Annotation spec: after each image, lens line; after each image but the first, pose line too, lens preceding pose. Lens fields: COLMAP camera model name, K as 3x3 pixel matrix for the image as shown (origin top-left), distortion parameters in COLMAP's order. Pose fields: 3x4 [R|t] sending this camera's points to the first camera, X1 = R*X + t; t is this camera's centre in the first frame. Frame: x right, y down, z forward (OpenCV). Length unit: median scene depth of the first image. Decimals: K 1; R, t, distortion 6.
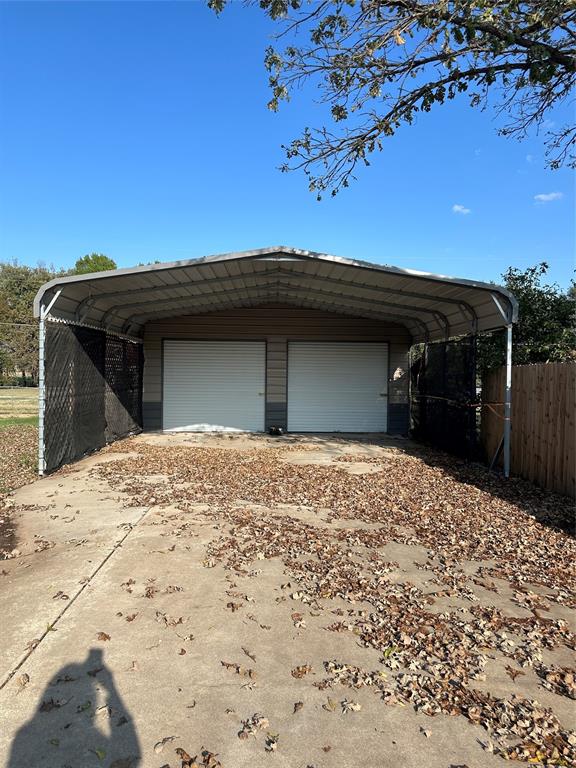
lens RADIAL K [[543.9, 0, 289.4], [0, 543.9, 384.5], [0, 0, 1]] dist [0.079284, -0.080578]
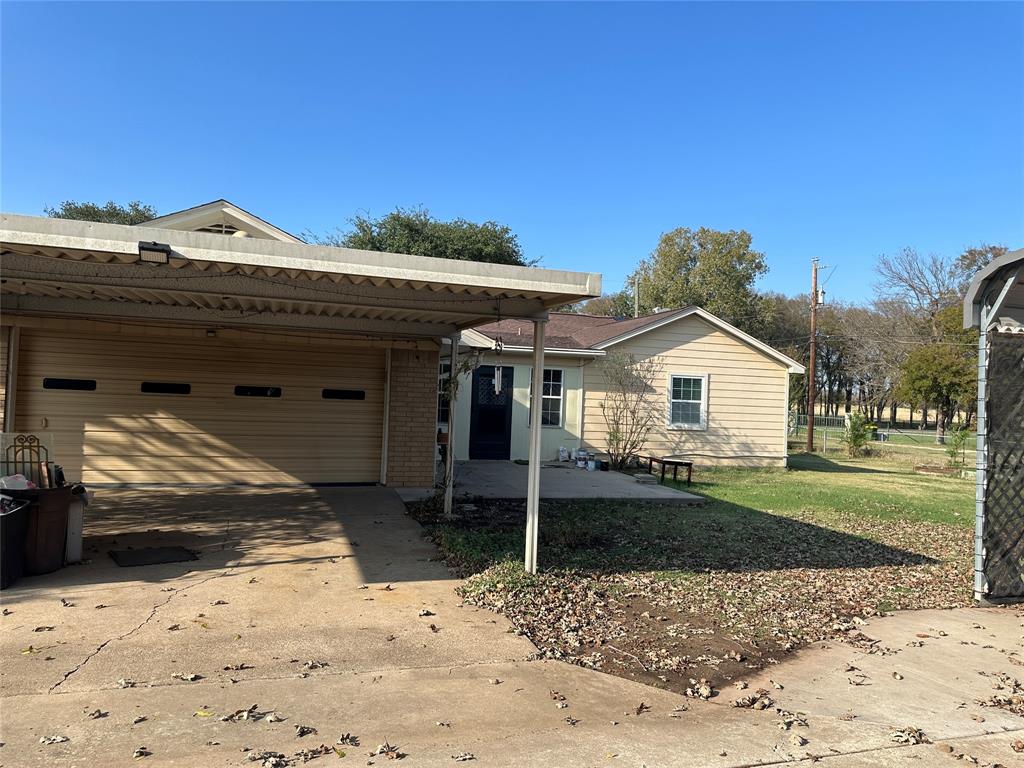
lens RADIAL K [[725.2, 0, 512.0], [0, 725.2, 382.0], [0, 0, 1]] dist [0.079284, -0.080578]
pose [[0.265546, -0.029360, -0.963651, 0.168669], [-0.050417, 0.997746, -0.044292, -0.004366], [0.962779, 0.060346, 0.263467, 0.318419]]
